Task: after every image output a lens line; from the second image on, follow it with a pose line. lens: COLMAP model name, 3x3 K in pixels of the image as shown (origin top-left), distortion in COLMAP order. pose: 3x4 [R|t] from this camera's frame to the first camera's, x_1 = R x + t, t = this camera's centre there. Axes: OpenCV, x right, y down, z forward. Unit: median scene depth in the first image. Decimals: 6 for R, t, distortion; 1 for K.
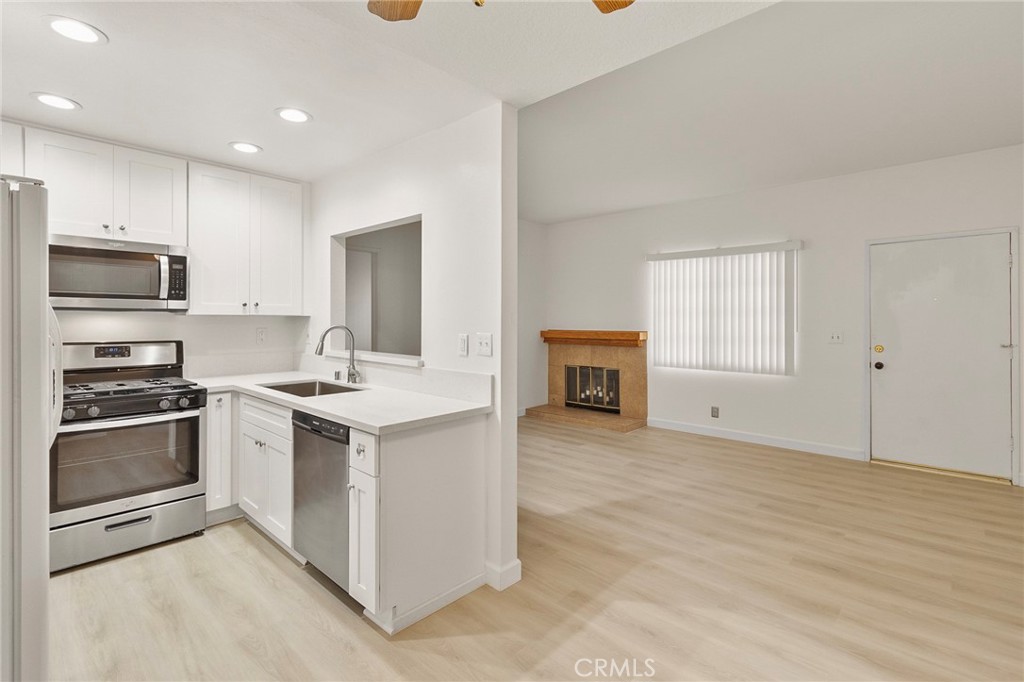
lens RADIAL K [[474.2, 0, 517.9], [0, 474.2, 318.2], [0, 0, 1]] dist [0.001622, 0.000600]
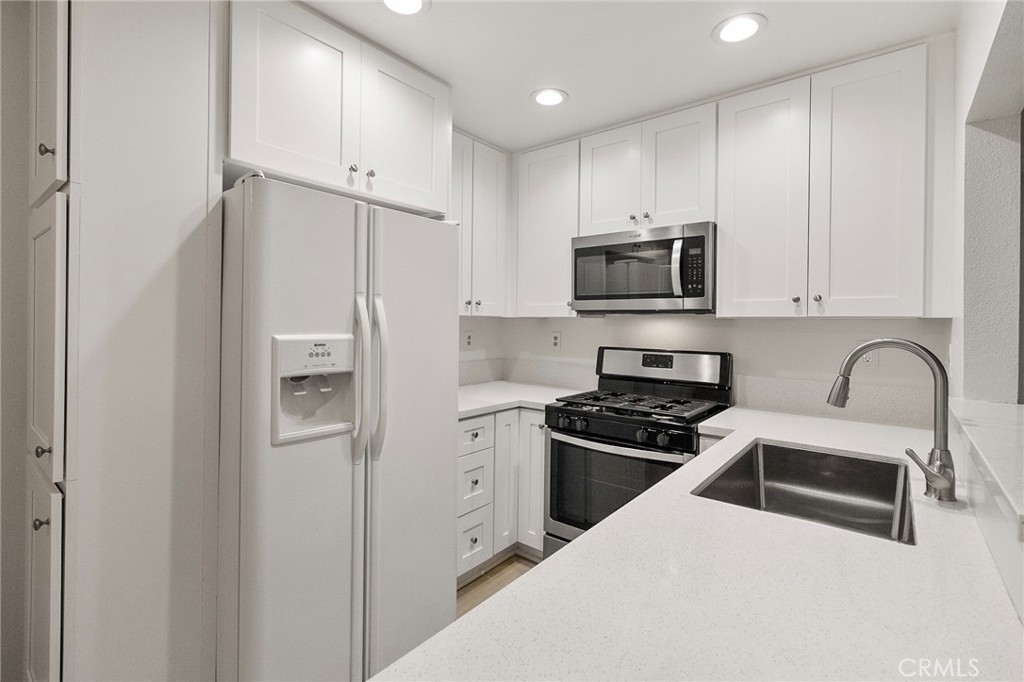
lens RADIAL K [[468.9, 0, 512.8], [0, 468.9, 324.3], [0, 0, 1]] dist [0.000862, 0.000111]
pose [[0.074737, 0.000609, -0.997203, -0.017442], [-0.008567, 0.999963, -0.000031, 0.006218], [0.997166, 0.008546, 0.074740, 0.676804]]
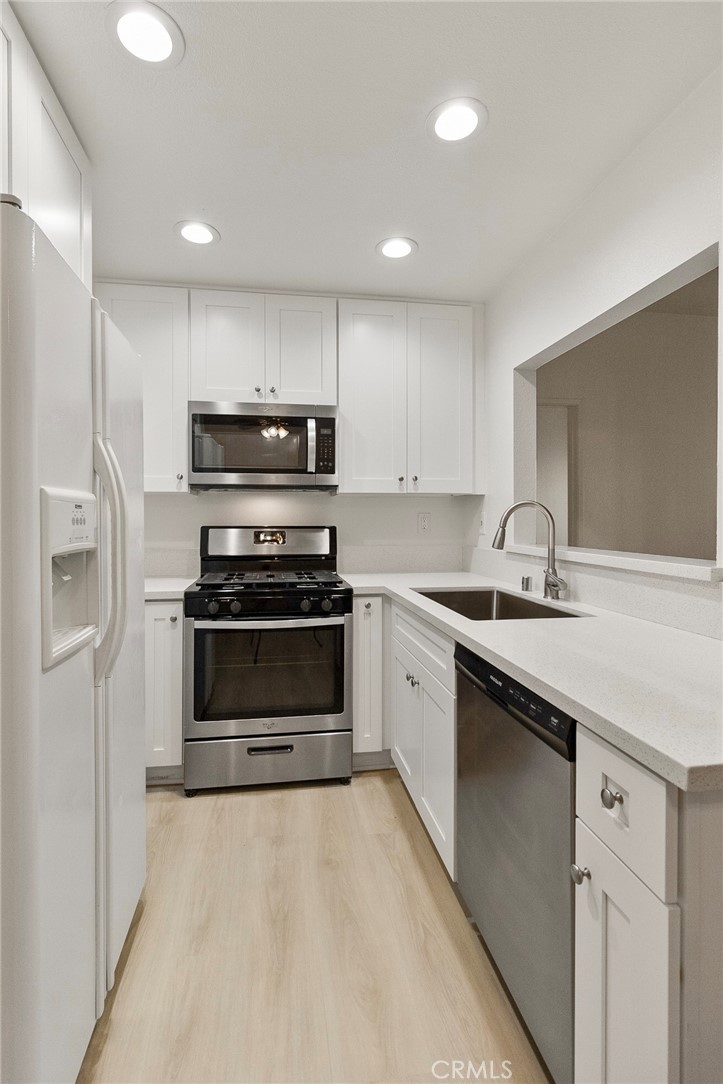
lens RADIAL K [[503.6, 0, 350.9], [0, 503.6, 524.4], [0, 0, 1]] dist [0.000068, 0.000186]
pose [[0.782841, 0.003213, -0.622214, -0.163257], [0.004771, 0.999926, 0.011167, 0.037397], [0.622204, -0.011710, 0.782768, 0.371979]]
